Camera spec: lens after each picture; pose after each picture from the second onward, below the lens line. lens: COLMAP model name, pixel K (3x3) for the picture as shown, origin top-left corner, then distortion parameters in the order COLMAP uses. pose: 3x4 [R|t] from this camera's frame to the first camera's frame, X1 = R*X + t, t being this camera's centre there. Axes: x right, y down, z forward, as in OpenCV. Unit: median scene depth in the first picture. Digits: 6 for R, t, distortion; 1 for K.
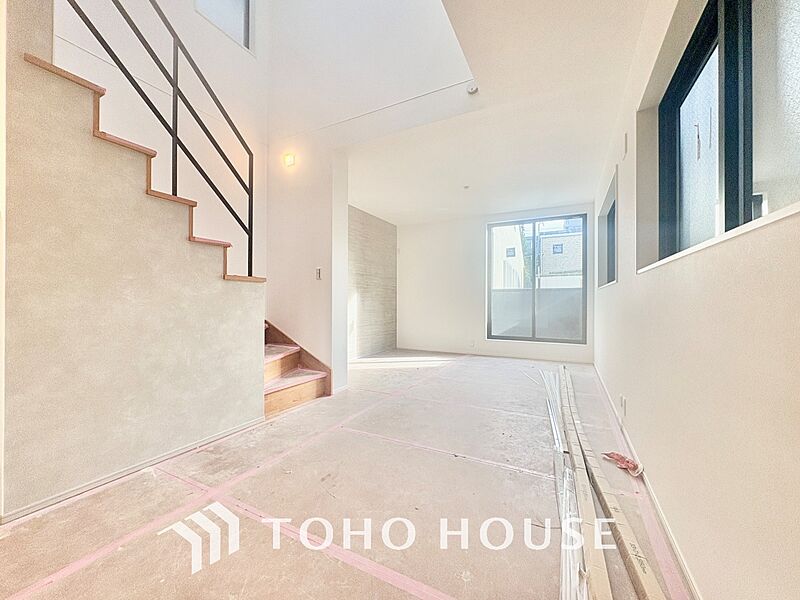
lens RADIAL K [[319.2, 0, 399.8], [0, 319.2, 299.5], [0, 0, 1]] dist [0.000443, 0.000076]
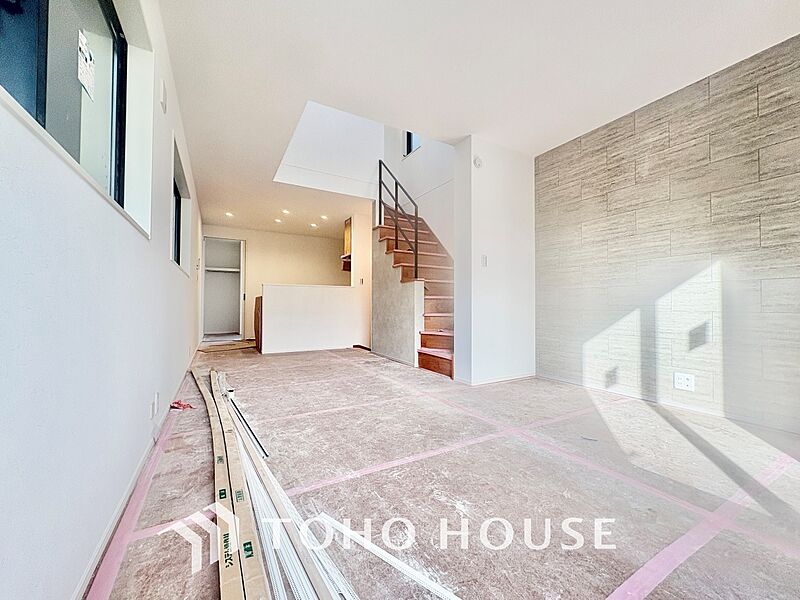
lens RADIAL K [[319.2, 0, 399.7], [0, 319.2, 300.1], [0, 0, 1]] dist [0.000443, 0.000076]
pose [[-0.539254, -0.017429, -0.841963, 0.911539], [0.000293, 0.999782, -0.020884, 0.070361], [0.842143, -0.011509, -0.539131, 1.682070]]
